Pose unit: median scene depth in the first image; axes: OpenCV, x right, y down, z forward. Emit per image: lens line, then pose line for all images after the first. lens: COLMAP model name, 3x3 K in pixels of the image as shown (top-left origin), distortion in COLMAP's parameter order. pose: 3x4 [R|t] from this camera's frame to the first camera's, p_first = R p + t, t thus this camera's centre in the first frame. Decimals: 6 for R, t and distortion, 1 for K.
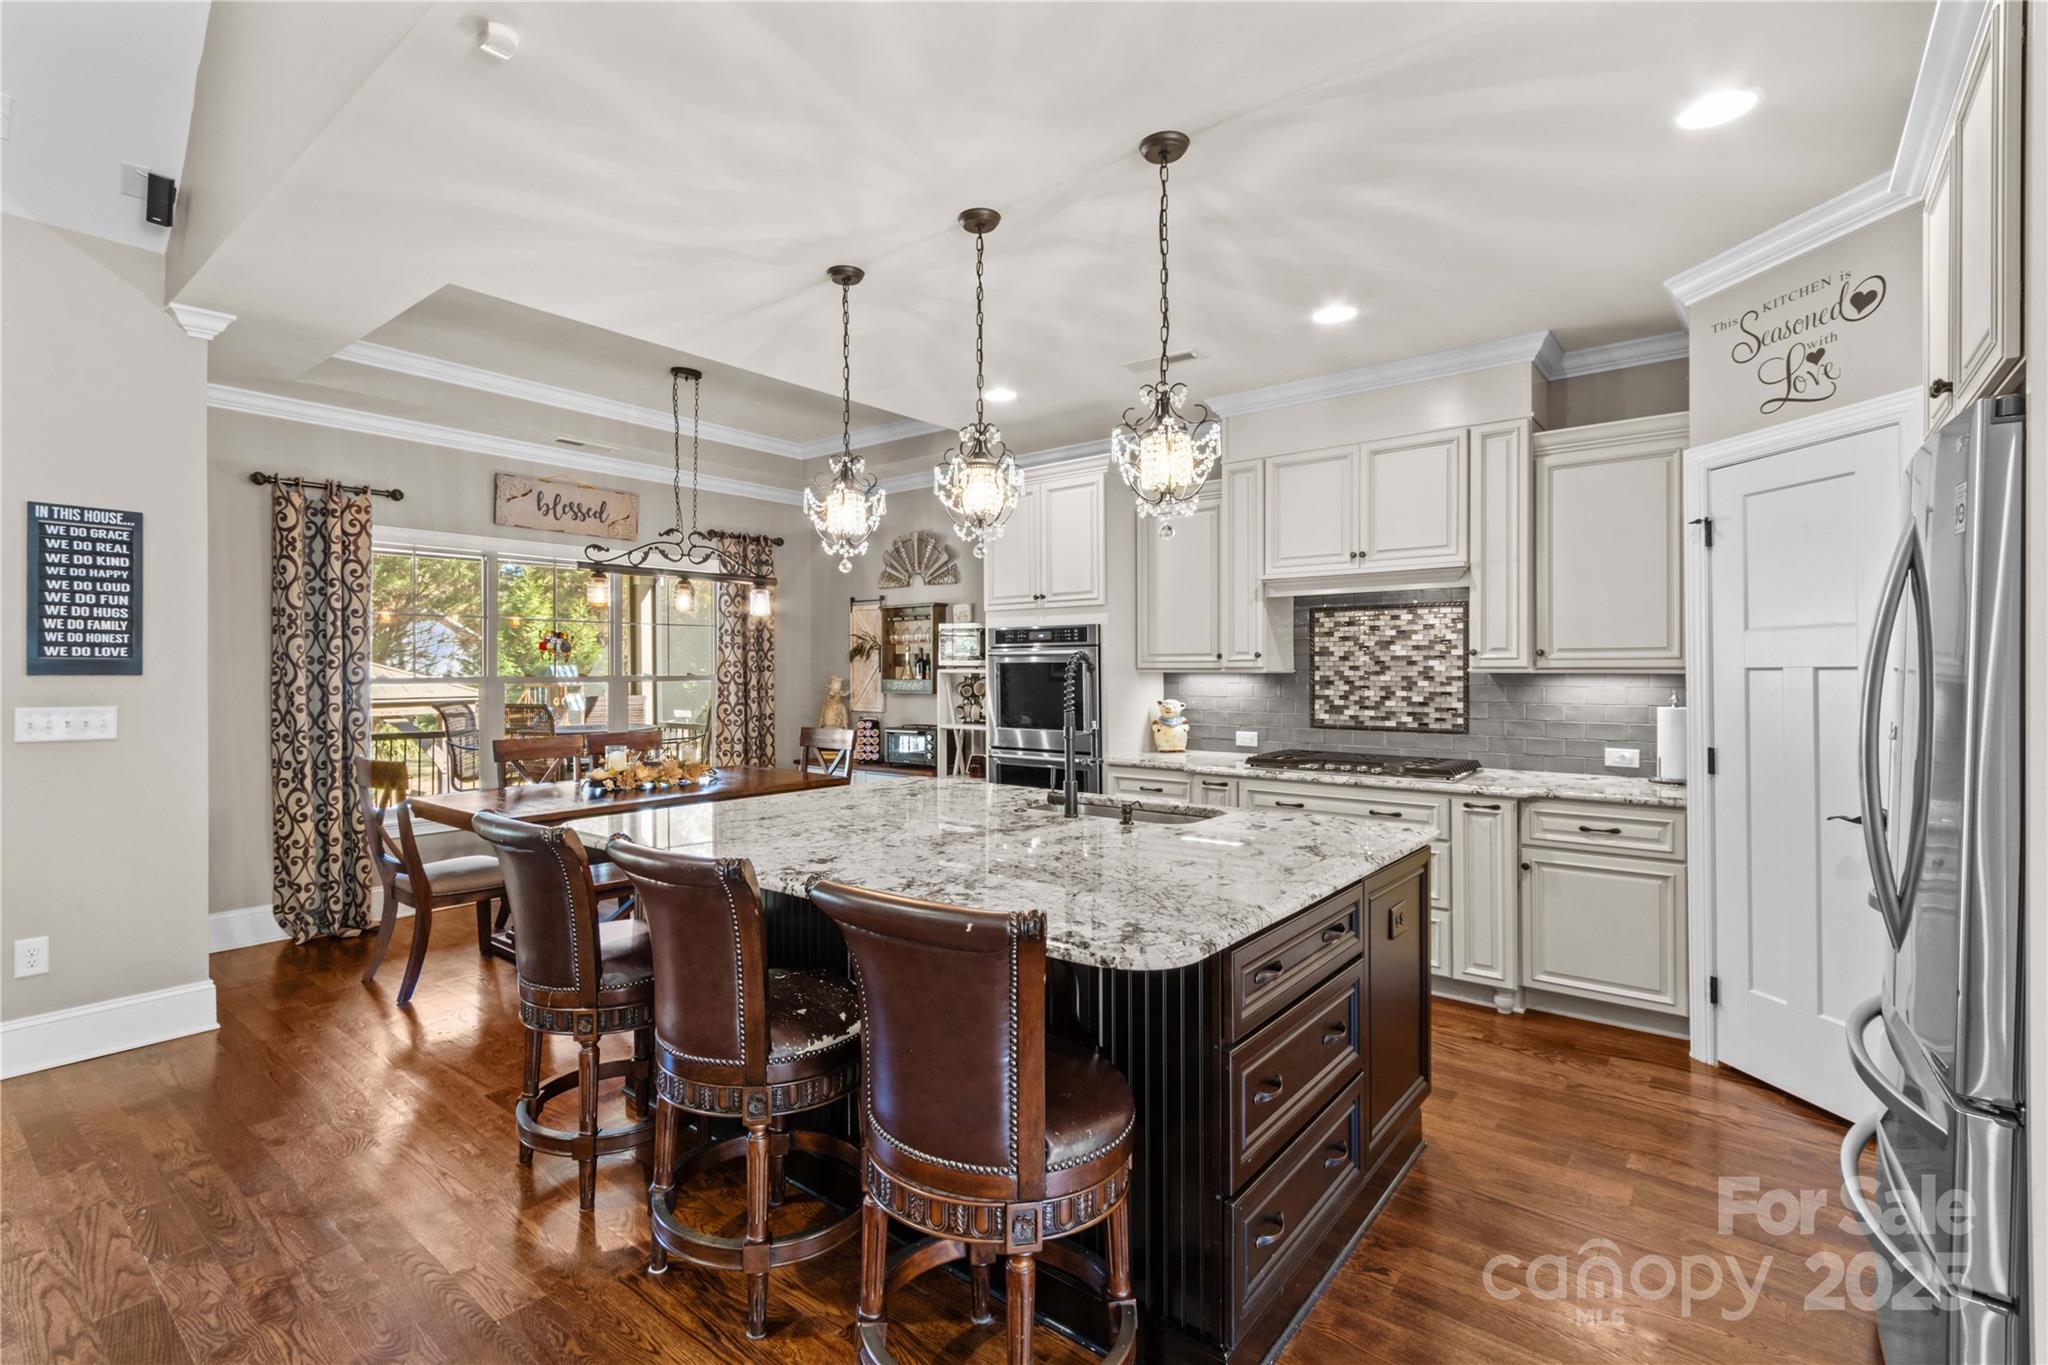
lens RADIAL K [[950.4, 0, 994.1], [0, 950.4, 668.4], [0, 0, 1]] dist [0.008795, -0.003508]
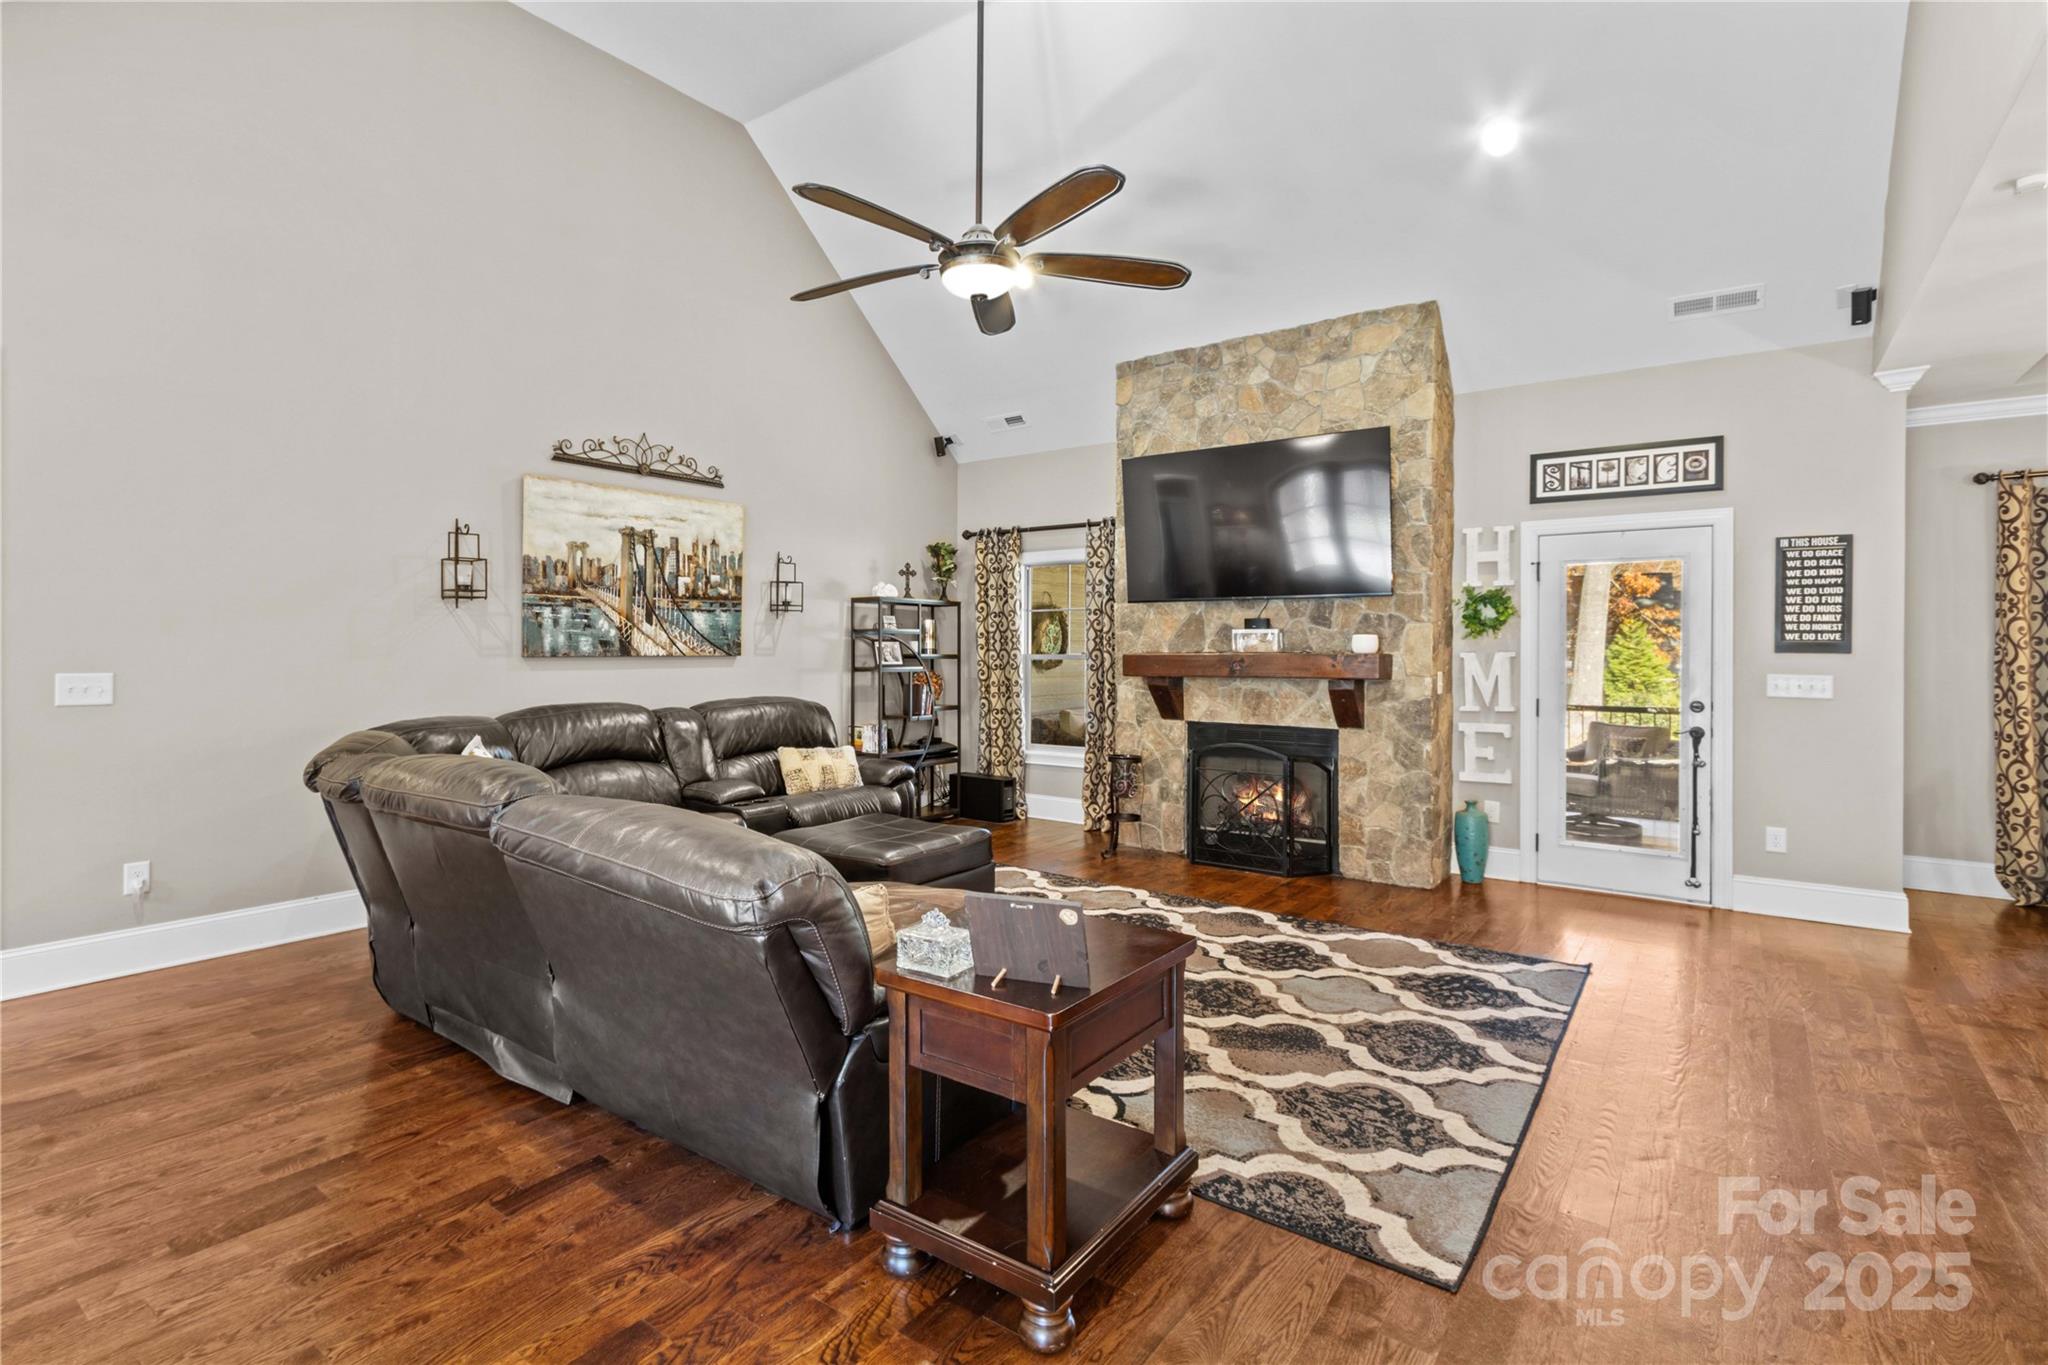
lens RADIAL K [[950.4, 0, 970.7], [0, 950.4, 649.7], [0, 0, 1]] dist [0.008795, -0.003508]
pose [[0.033928, 0.004277, -0.999415, 0.324691], [-0.001148, 0.999990, 0.004241, -0.002174], [0.999424, 0.001004, 0.033933, -0.229768]]
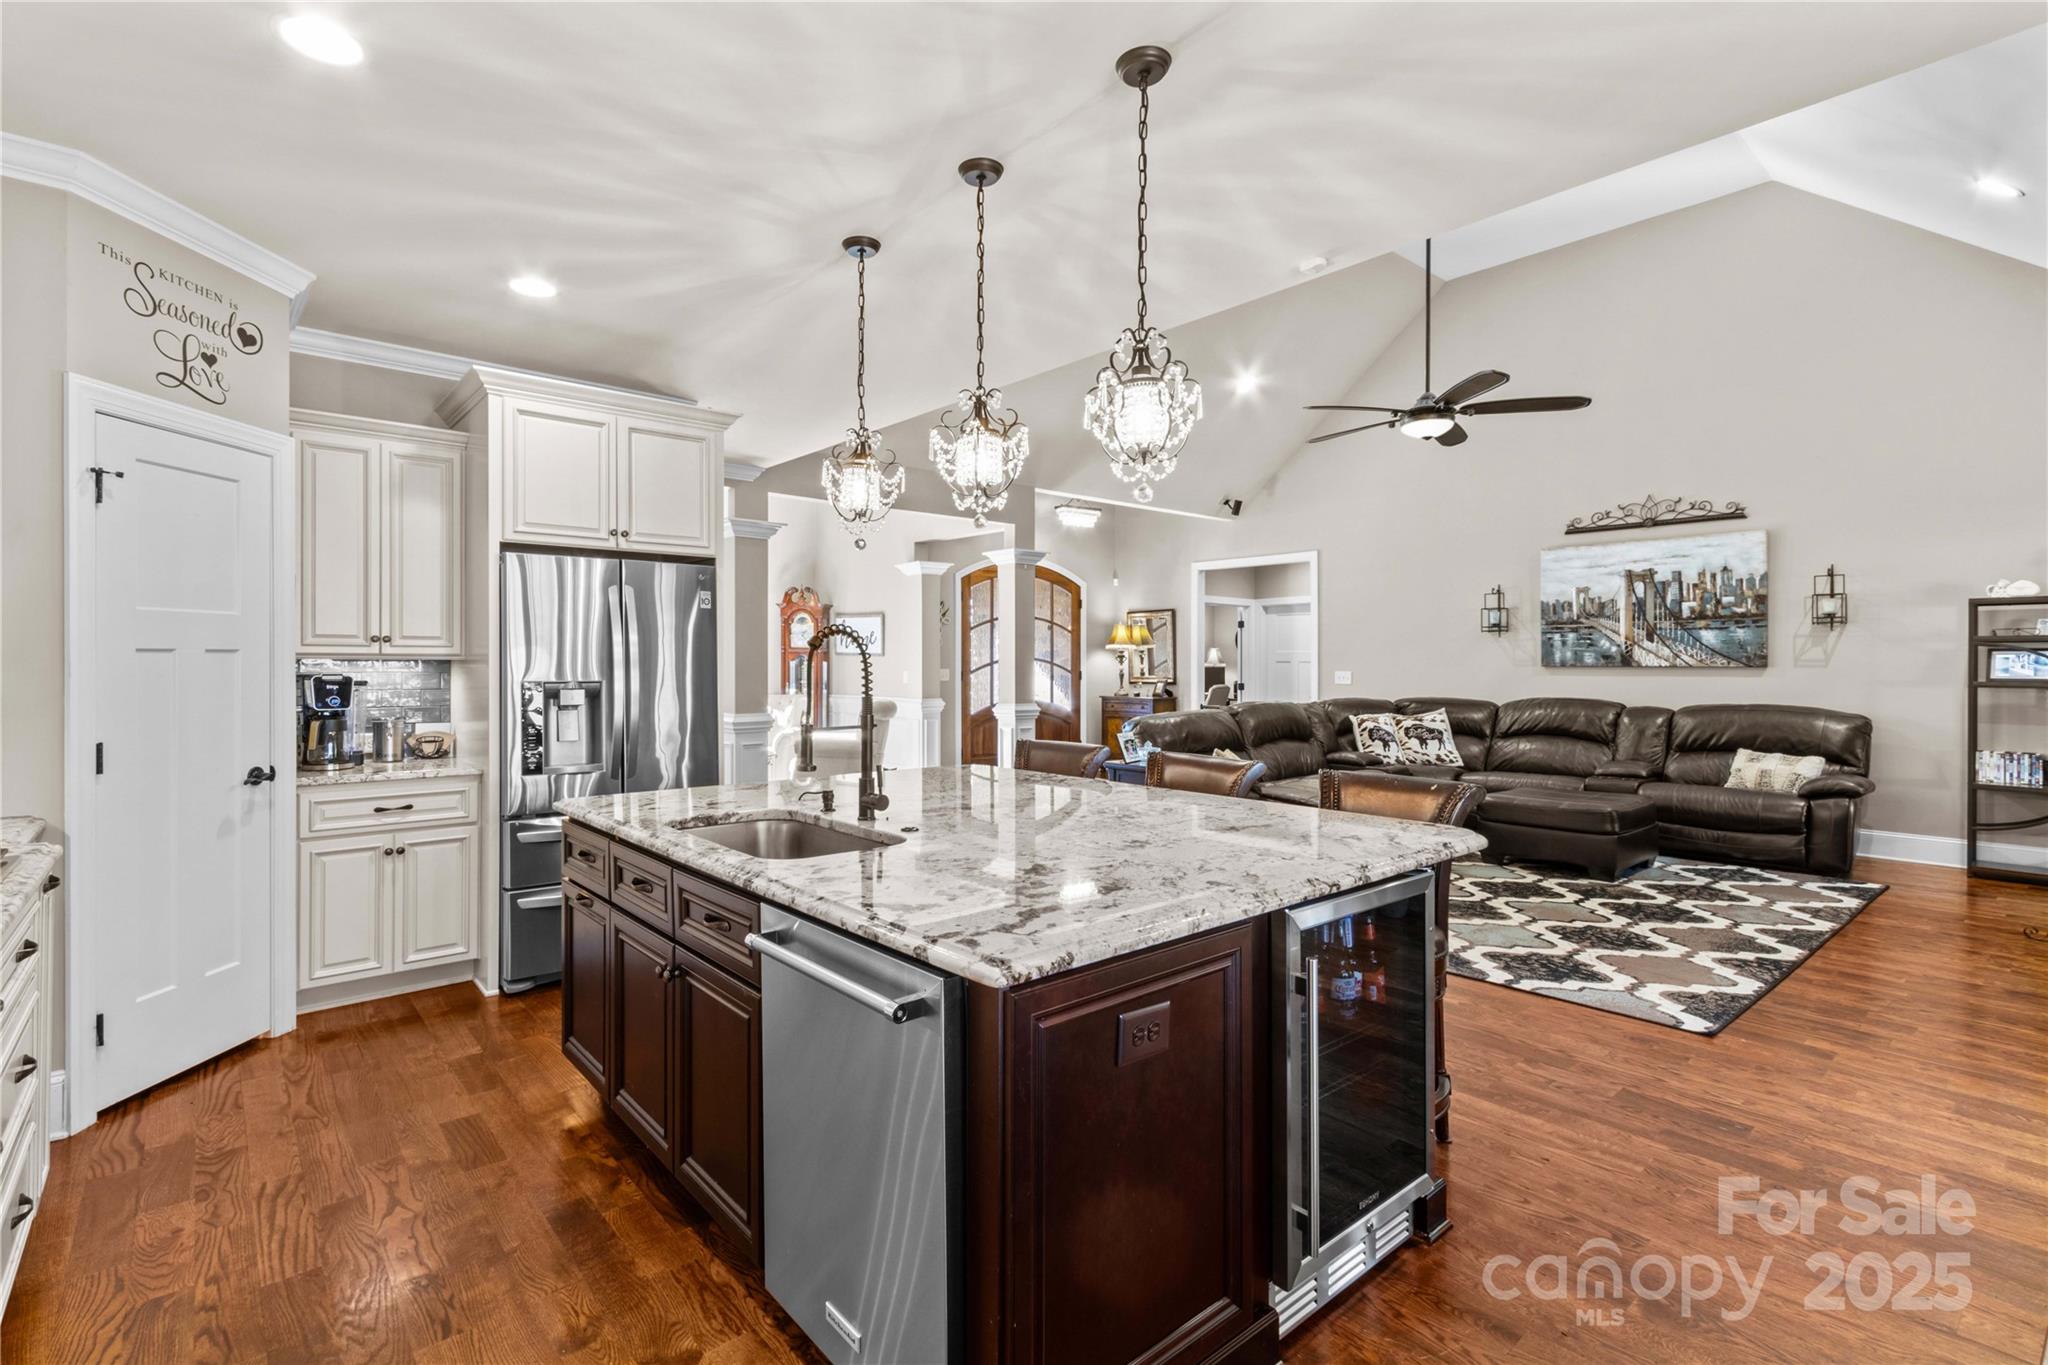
lens RADIAL K [[950.4, 0, 982.2], [0, 950.4, 674.5], [0, 0, 1]] dist [0.008795, -0.003508]
pose [[-0.984059, -0.000695, 0.177841, -0.114372], [0.000675, 0.999971, 0.007642, 0.011926], [-0.177841, 0.007640, -0.984030, 1.182221]]
